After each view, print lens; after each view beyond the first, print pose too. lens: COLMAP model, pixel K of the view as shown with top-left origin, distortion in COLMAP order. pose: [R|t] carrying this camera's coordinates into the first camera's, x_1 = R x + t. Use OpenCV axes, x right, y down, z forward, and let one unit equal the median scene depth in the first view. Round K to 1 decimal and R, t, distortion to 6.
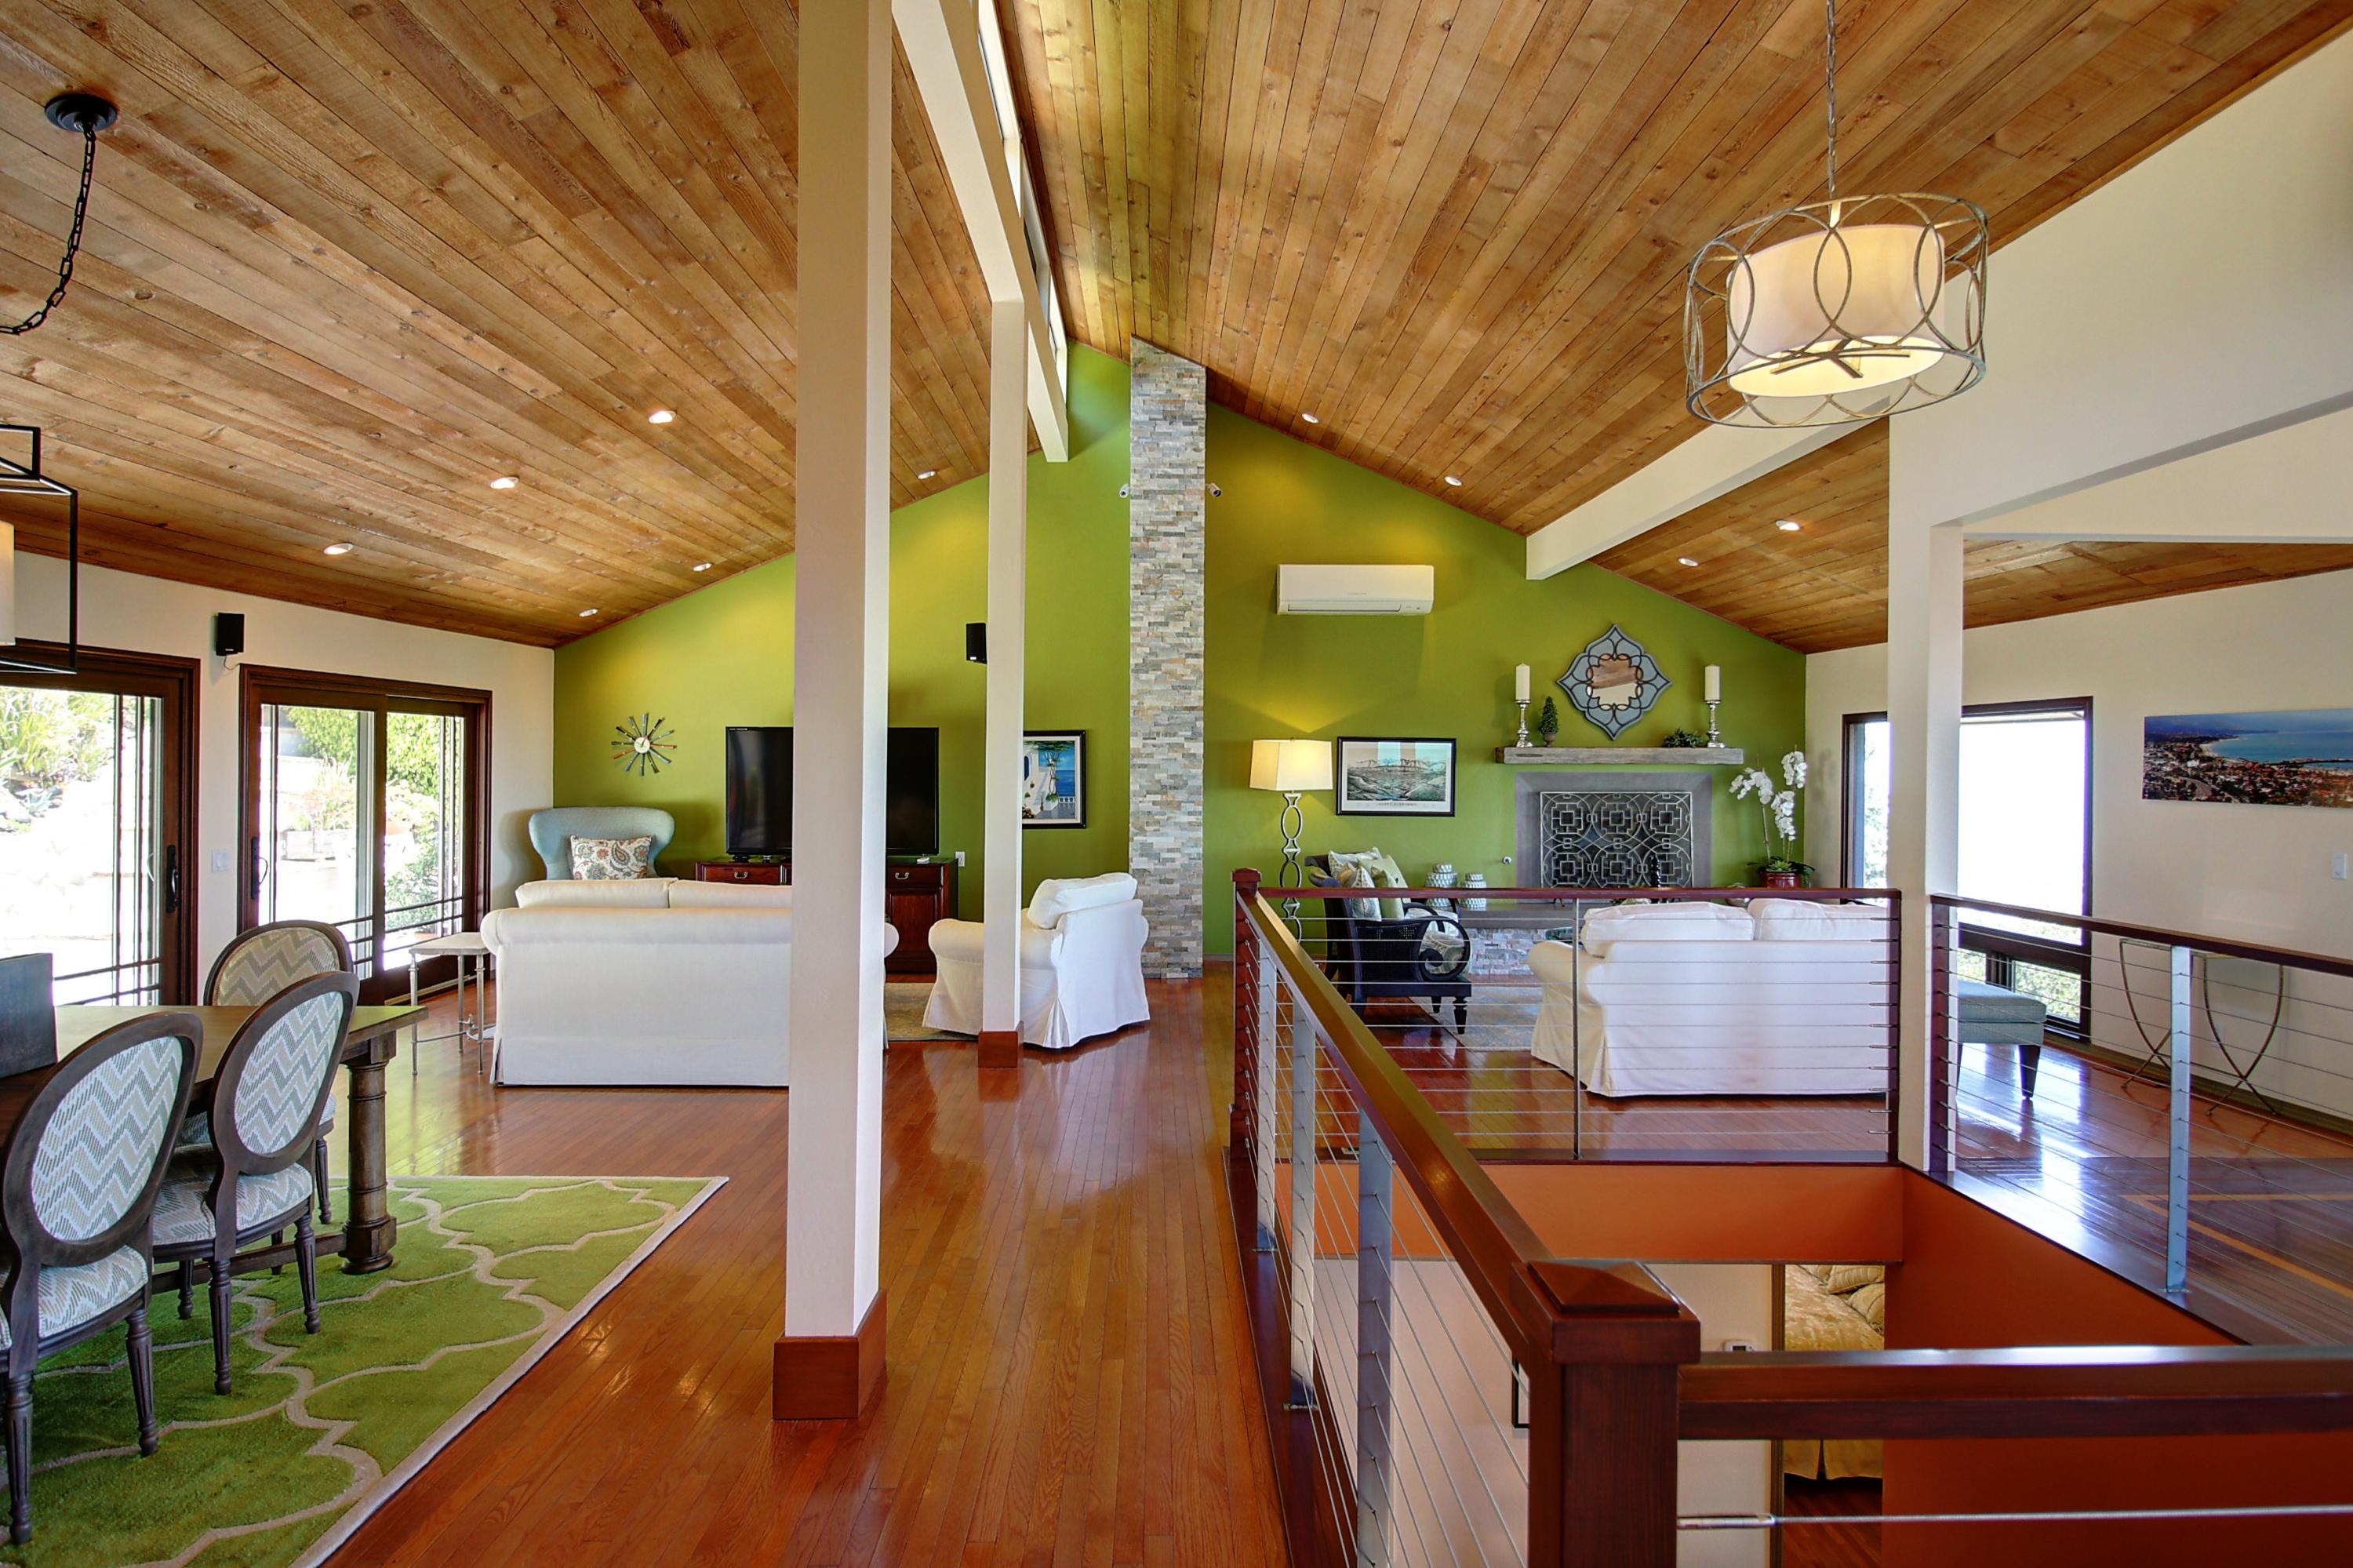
lens RADIAL K [[1272.6, 0, 1164.8], [0, 1272.6, 769.8], [0, 0, 1]] dist [0.004851, -0.012491]
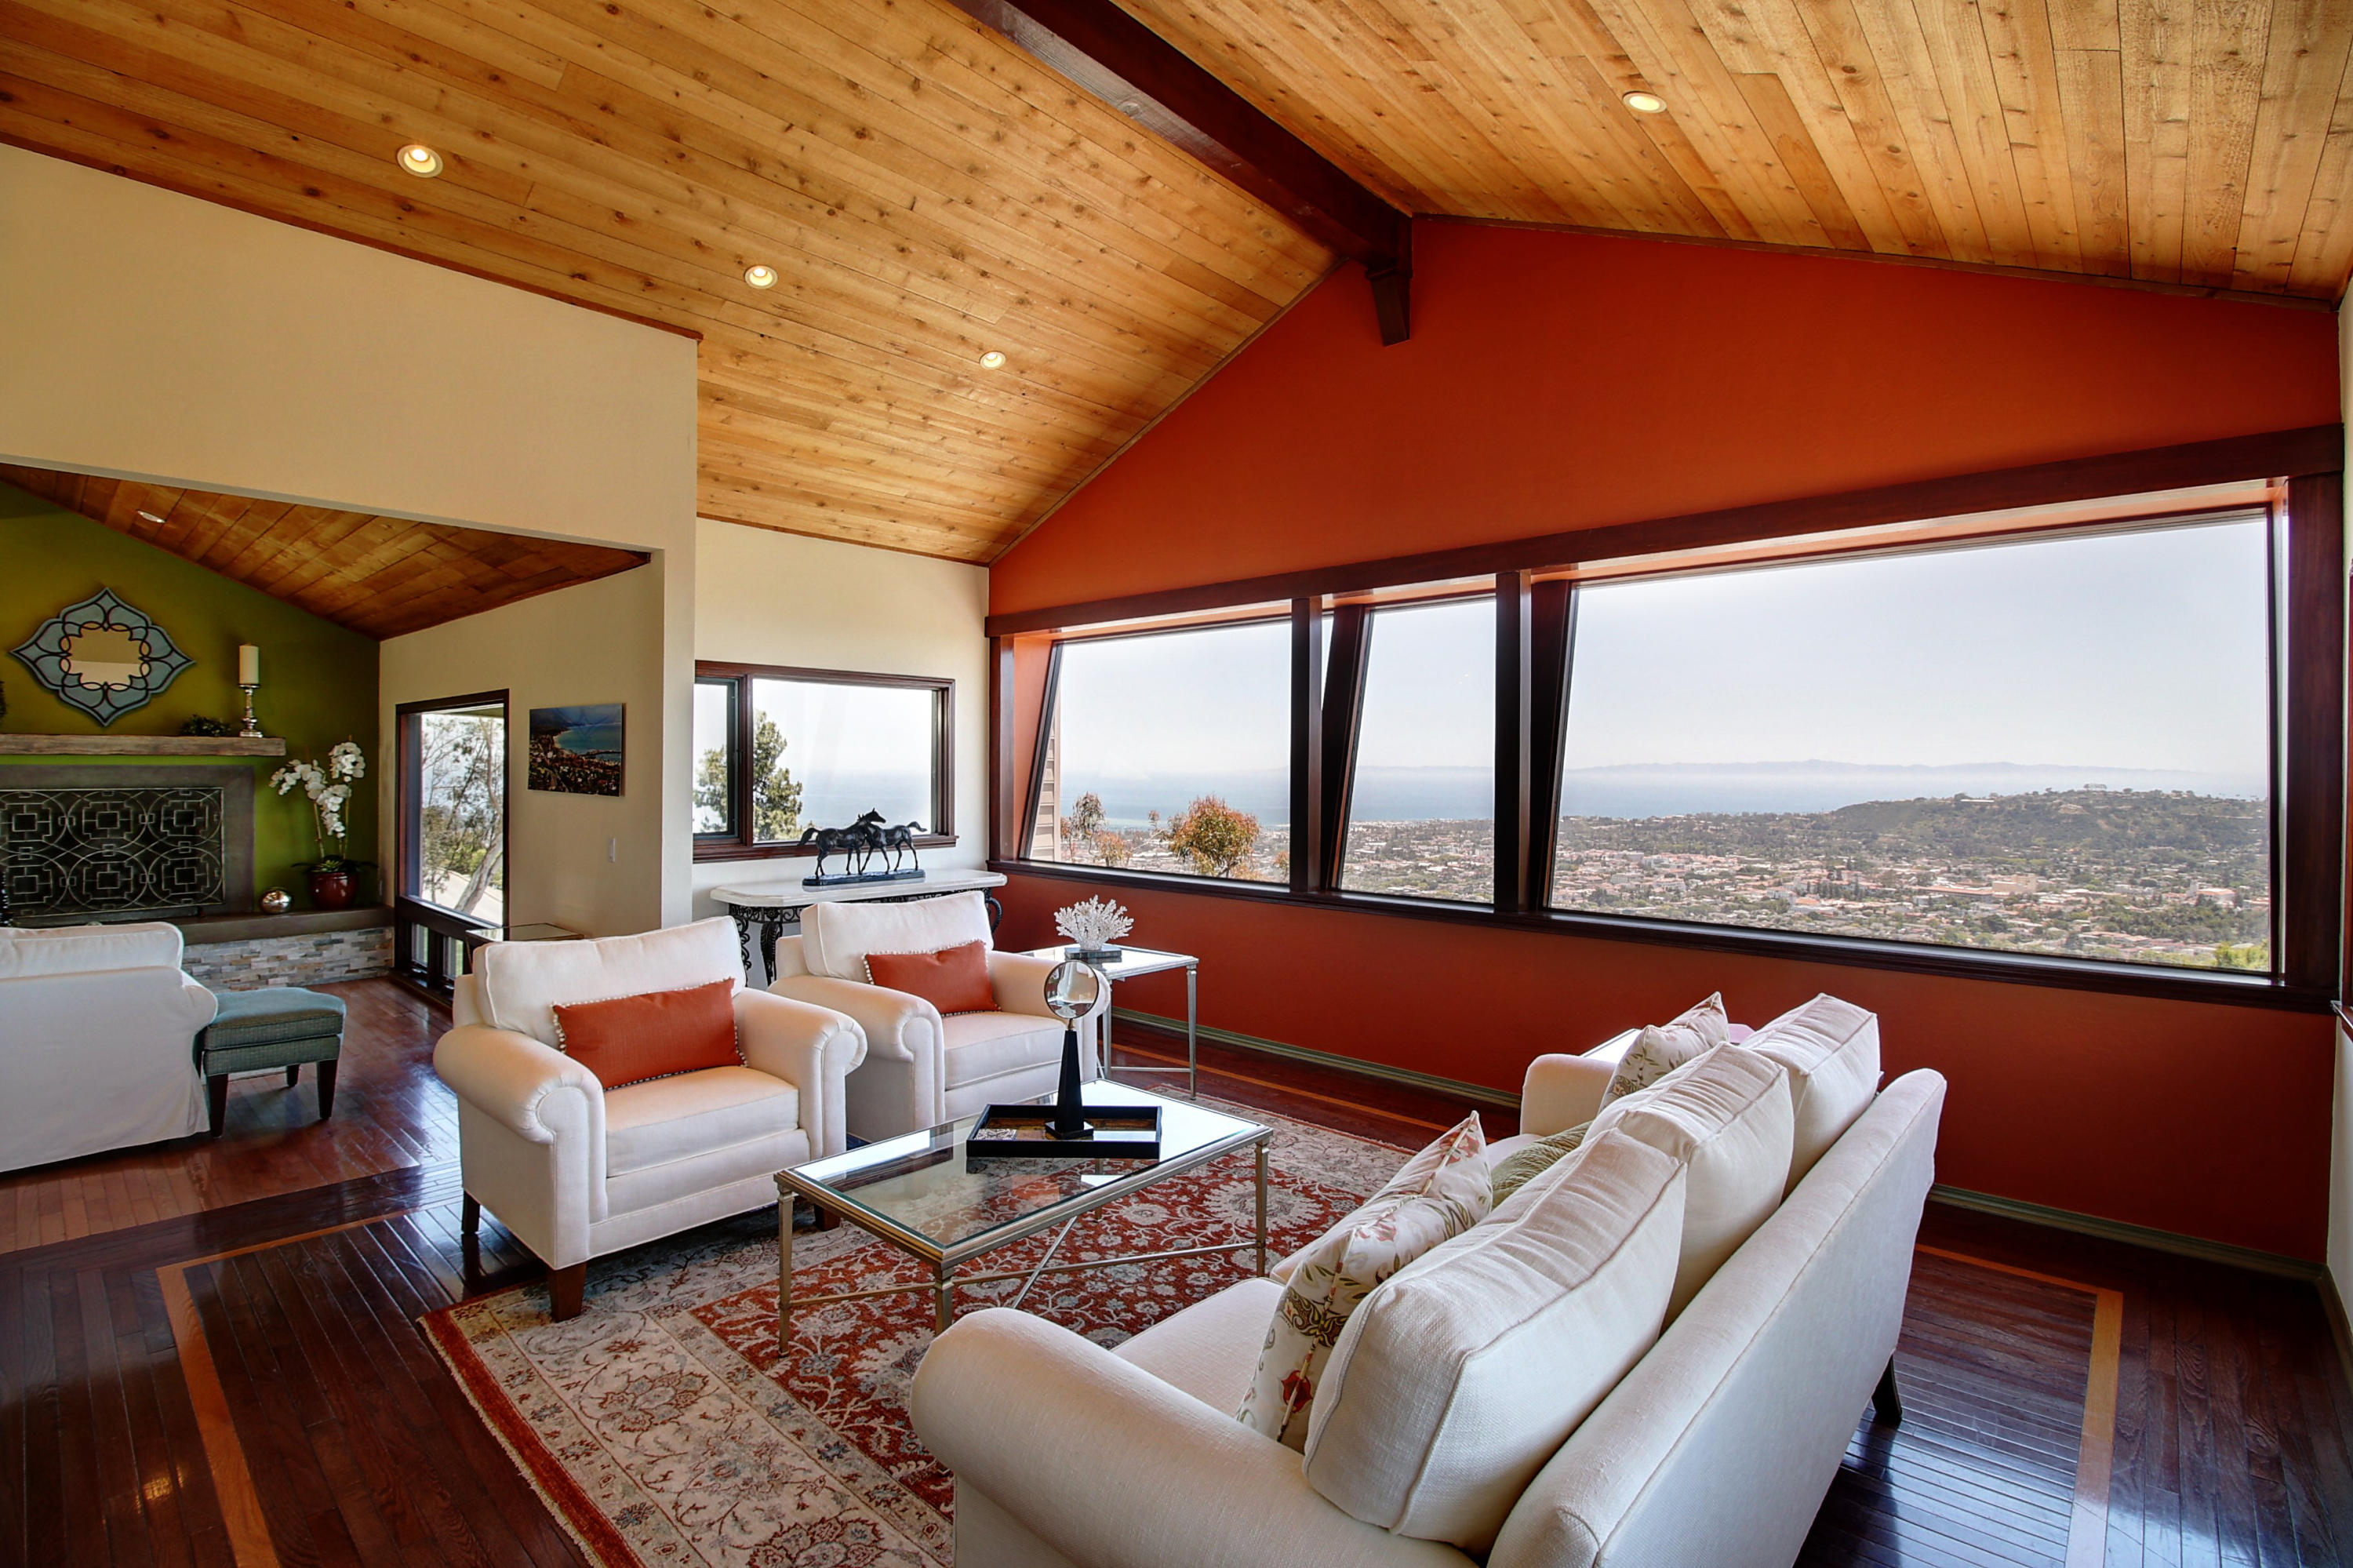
lens RADIAL K [[1082.4, 0, 1173.7], [0, 1082.4, 770.6], [0, 0, 1]] dist [-0.000887, -0.014323]
pose [[0.685338, -0.004222, 0.728213, 0.327346], [-0.000780, 0.999978, 0.006531, 0.000618], [-0.728225, -0.005044, 0.685320, 0.013720]]
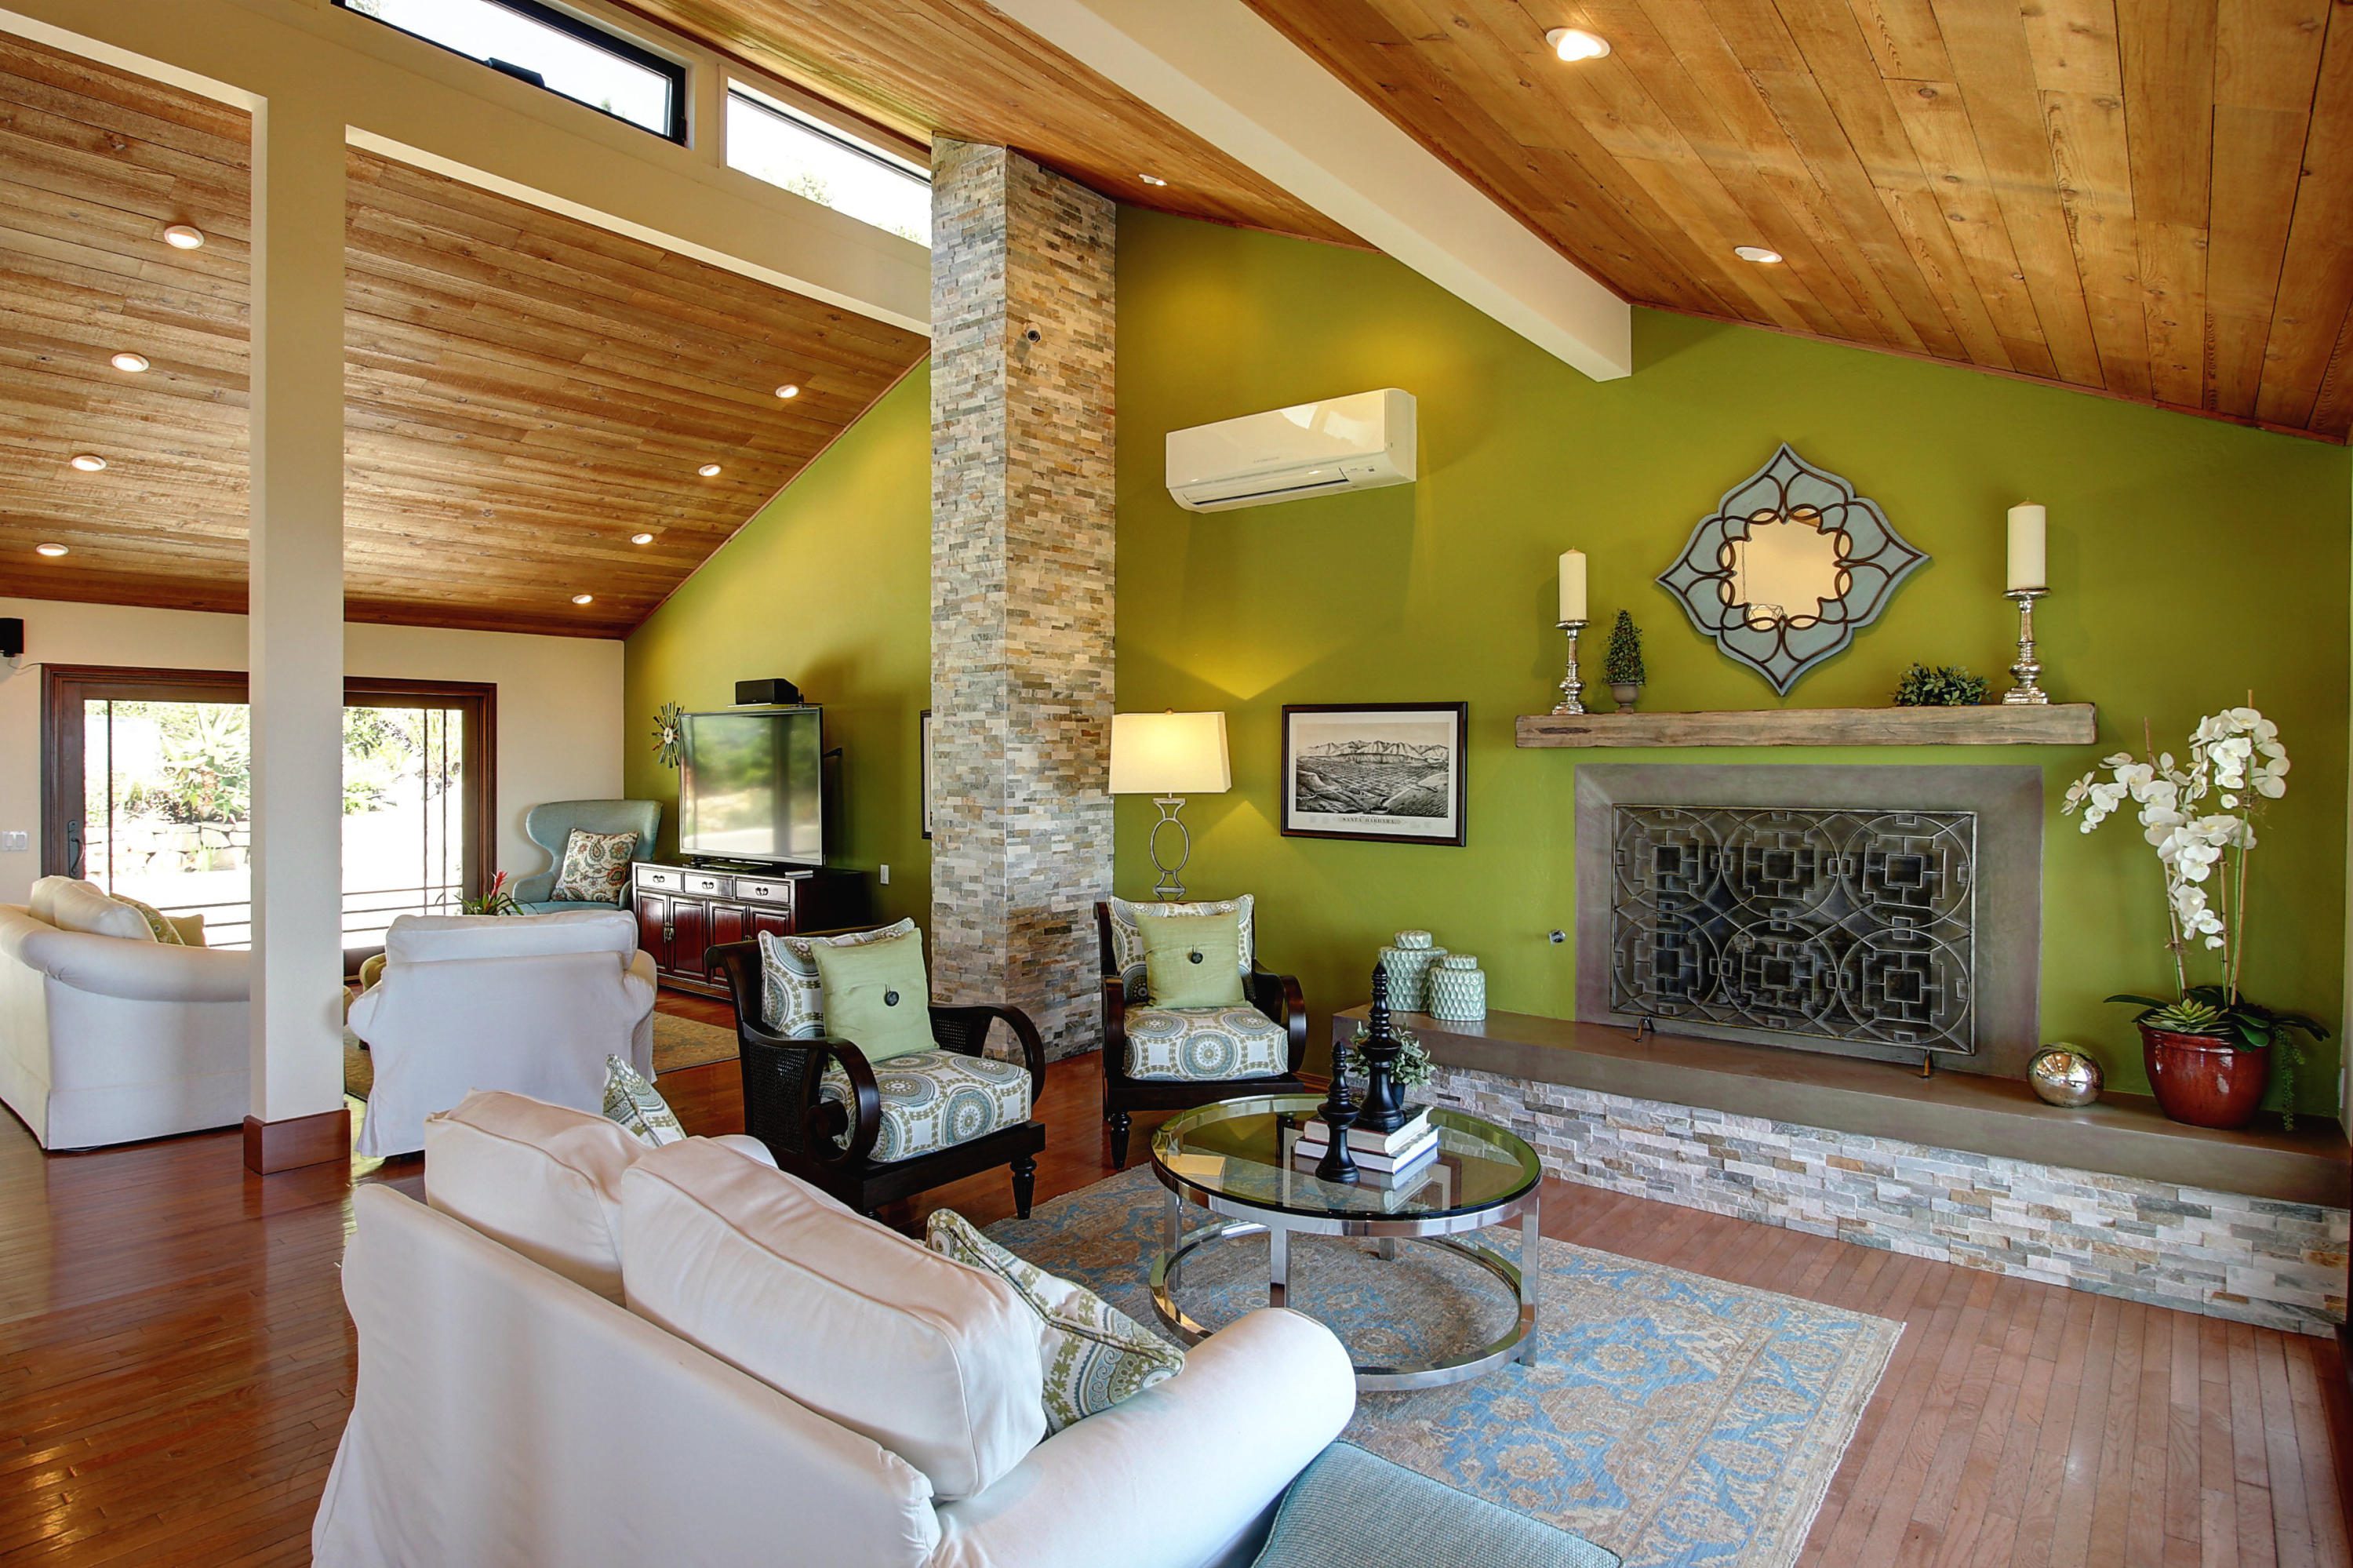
lens RADIAL K [[1272.6, 0, 1164.8], [0, 1272.6, 769.8], [0, 0, 1]] dist [0.004851, -0.012491]
pose [[0.770814, 0.003189, -0.637052, 0.478861], [-0.000854, 0.999992, 0.003972, 0.002189], [0.637059, -0.002517, 0.770811, 0.507447]]
